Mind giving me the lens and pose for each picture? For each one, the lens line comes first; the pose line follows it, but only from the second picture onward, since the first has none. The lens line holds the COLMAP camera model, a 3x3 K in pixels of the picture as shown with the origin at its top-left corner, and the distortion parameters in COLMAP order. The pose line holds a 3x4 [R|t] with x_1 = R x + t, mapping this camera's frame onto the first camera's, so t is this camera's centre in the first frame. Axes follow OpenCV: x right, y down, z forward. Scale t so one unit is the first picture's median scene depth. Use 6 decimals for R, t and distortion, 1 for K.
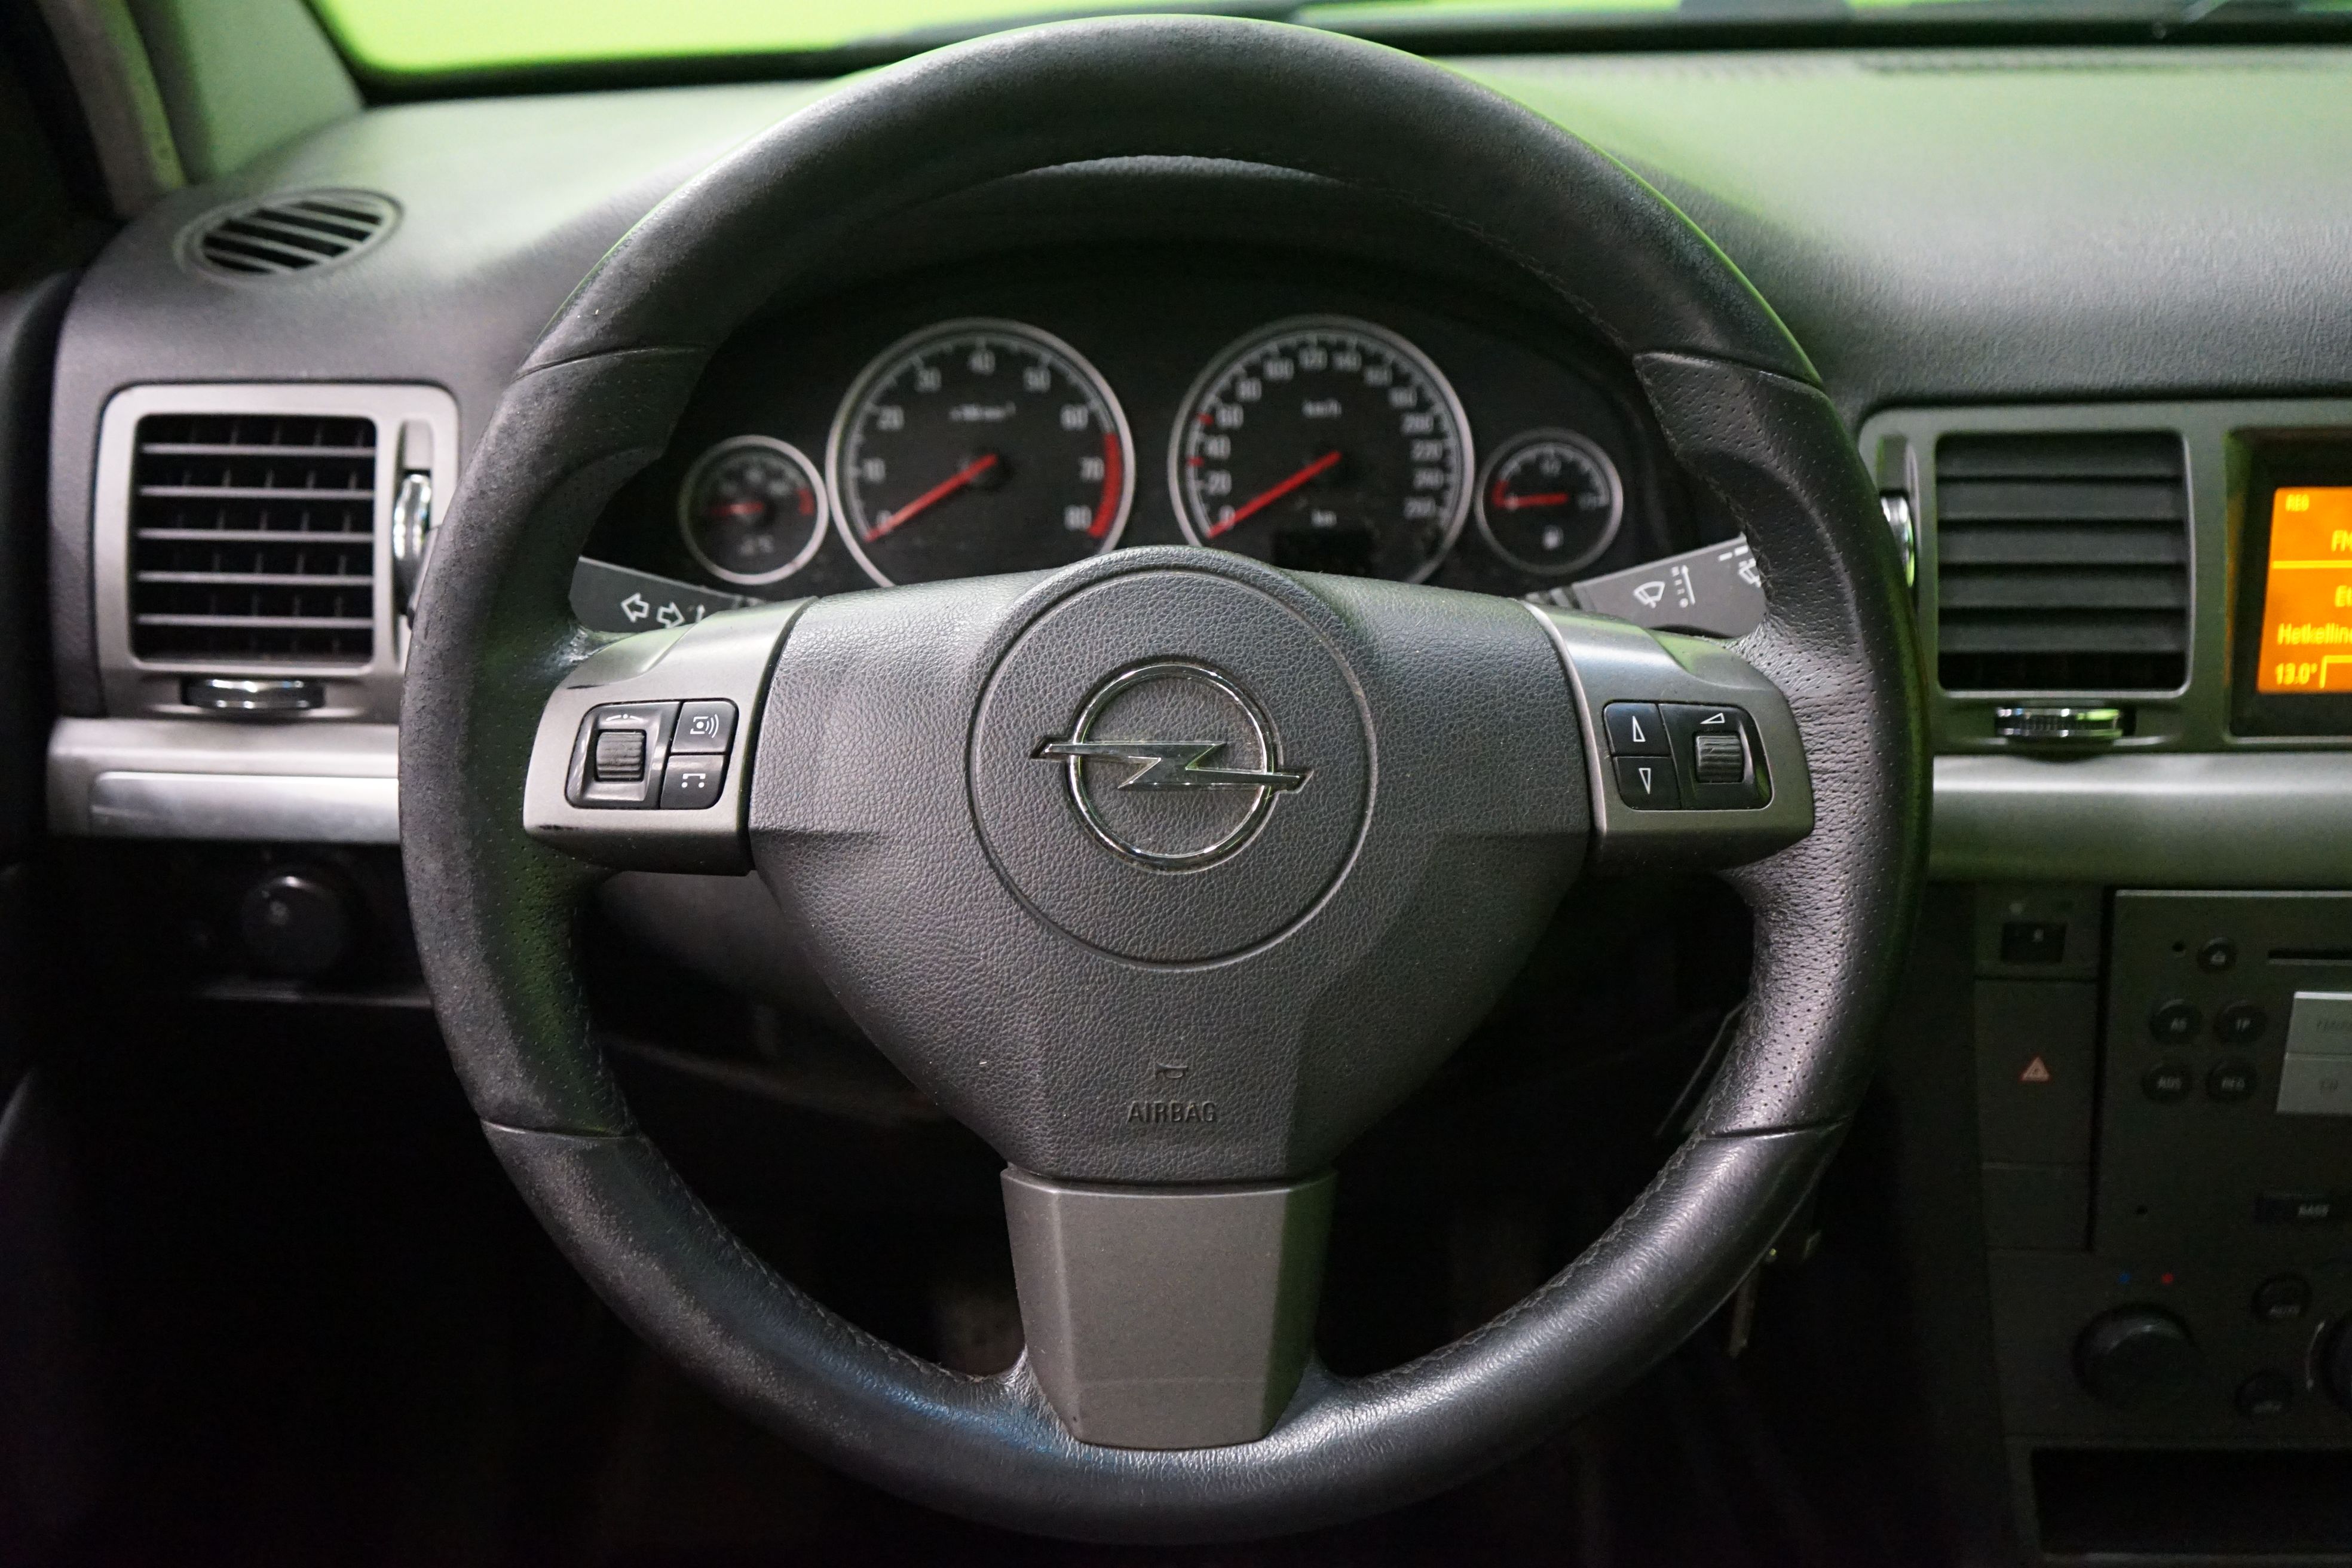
lens RADIAL K [[2595.3, 0, 1174.3], [0, 2595.3, 784.4], [0, 0, 1]] dist [0.013464, 0.000000]
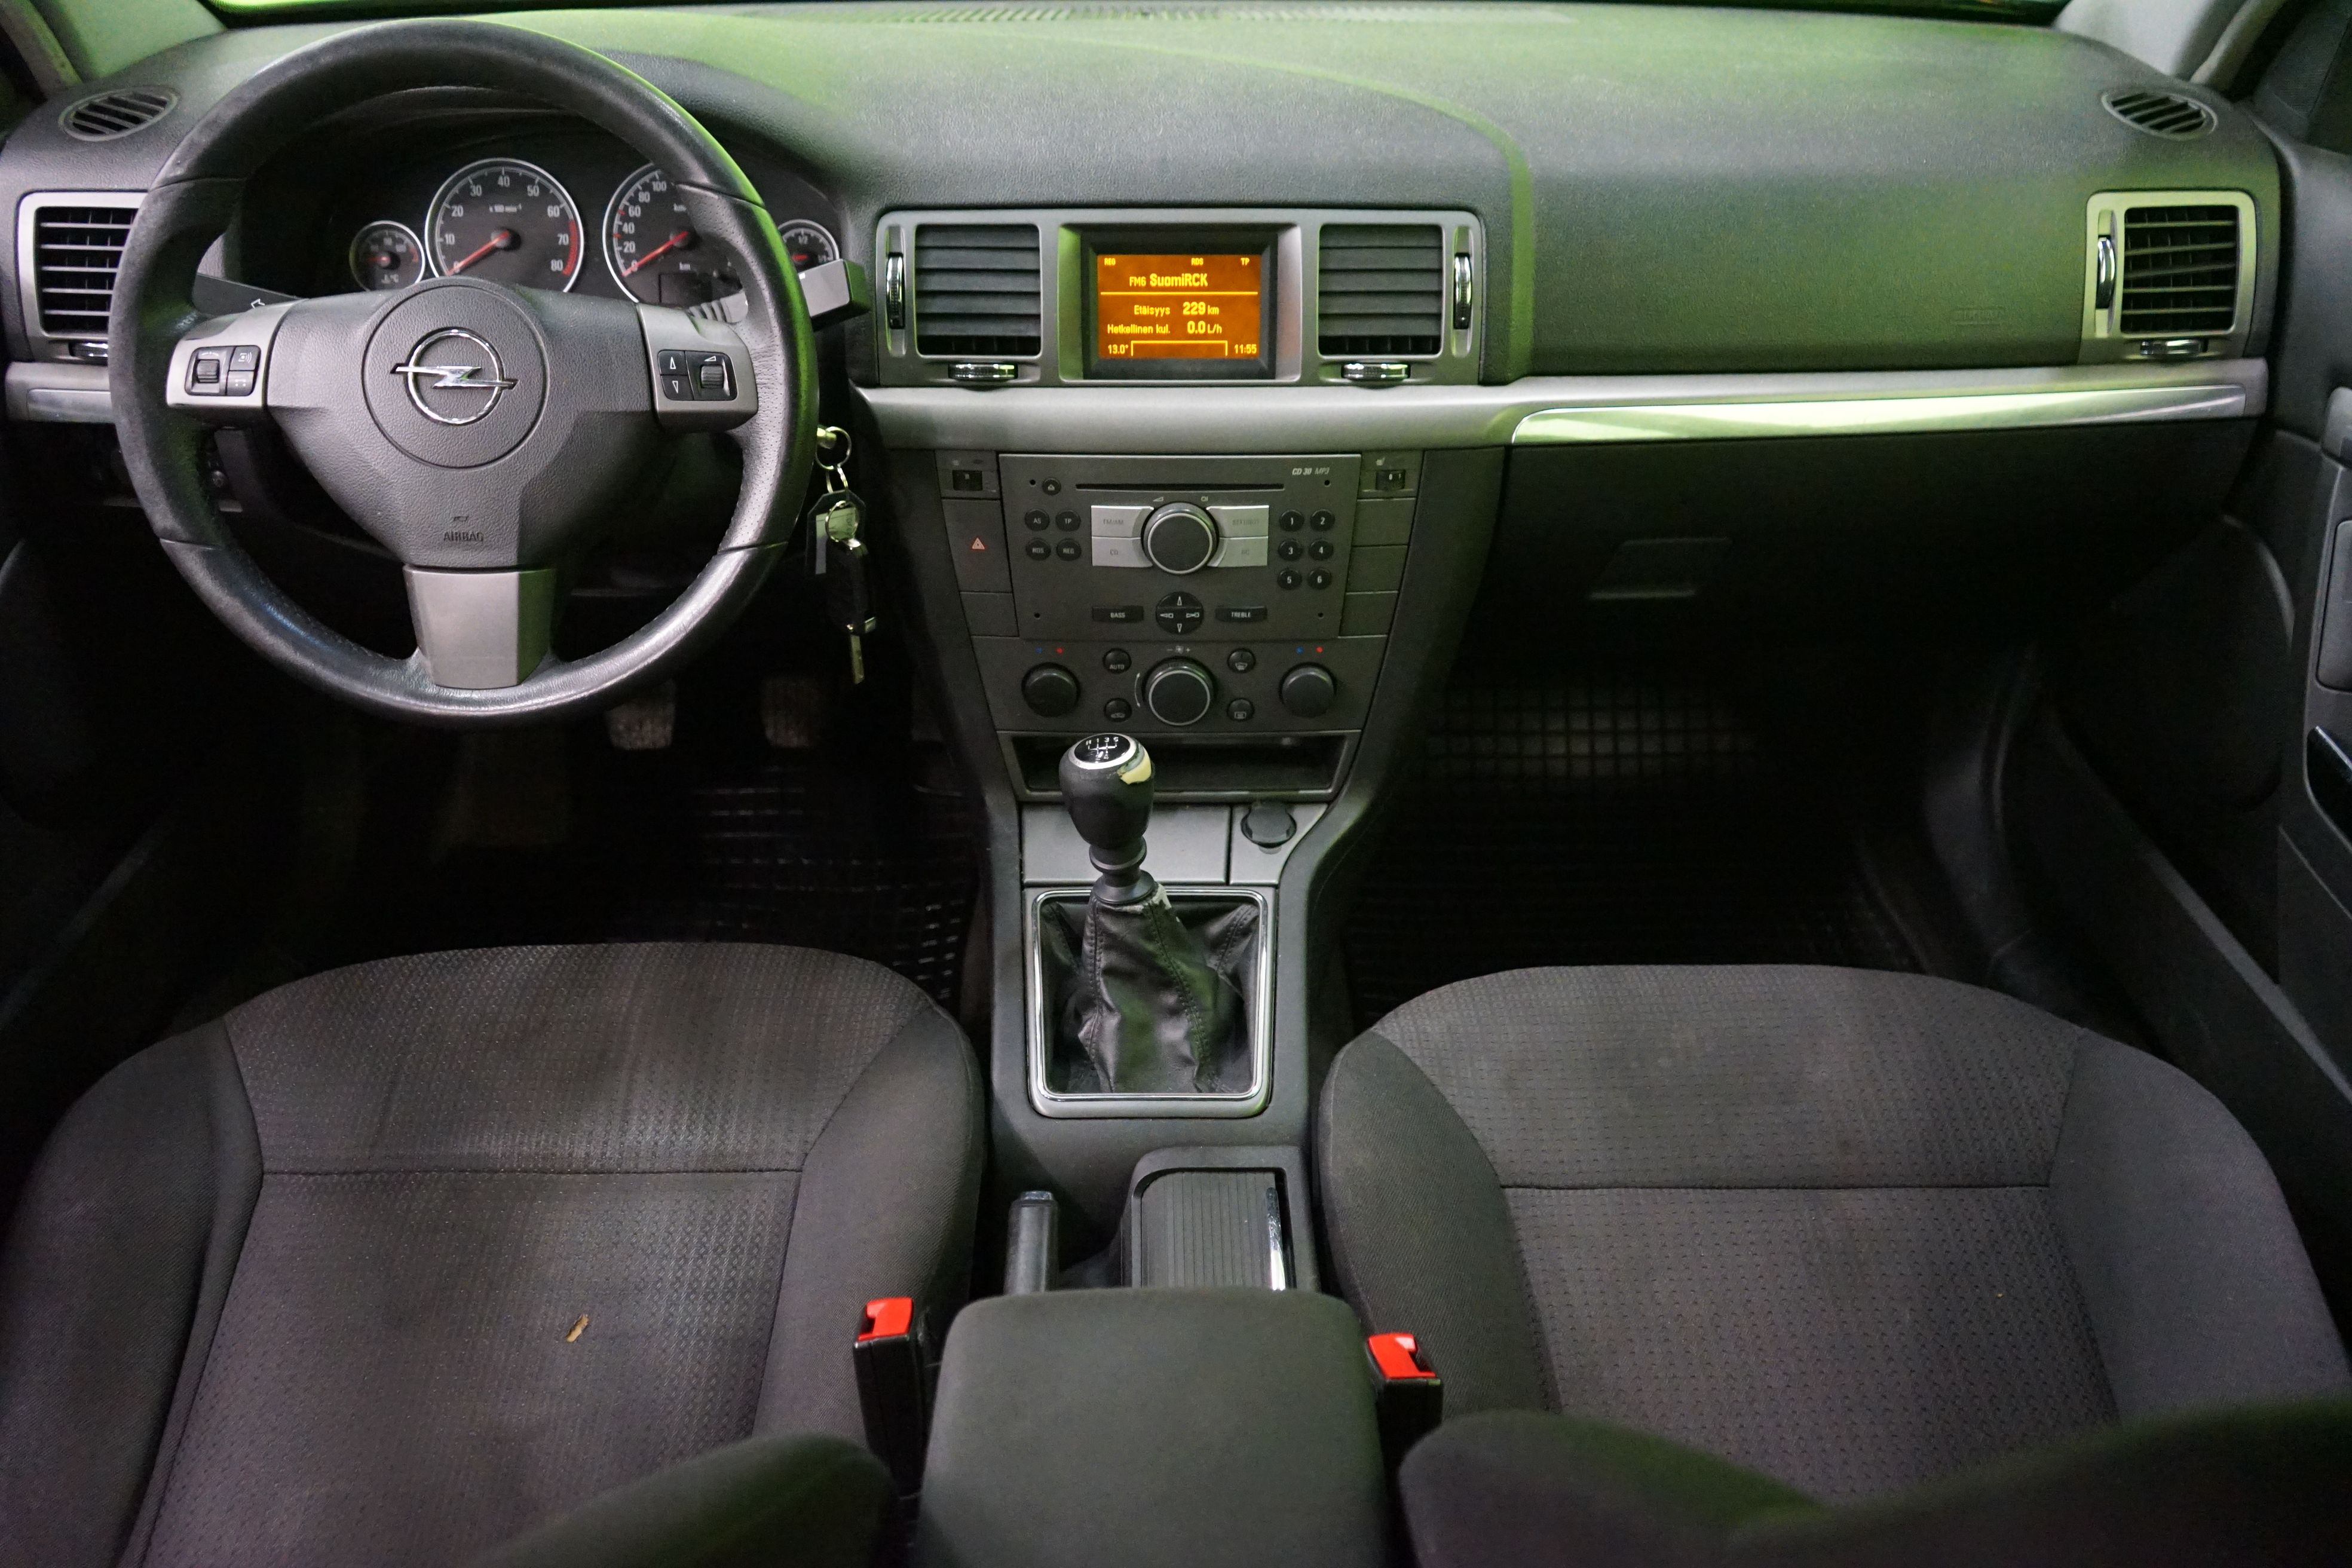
lens RADIAL K [[1868.0, 0, 1179.3], [0, 1868.0, 785.9], [0, 0, 1]] dist [-0.029645, 0.035959]
pose [[0.999946, 0.010358, 0.000599, 0.501221], [-0.010318, 0.986649, 0.162536, 0.058152], [0.001093, -0.162533, 0.986702, -0.498660]]
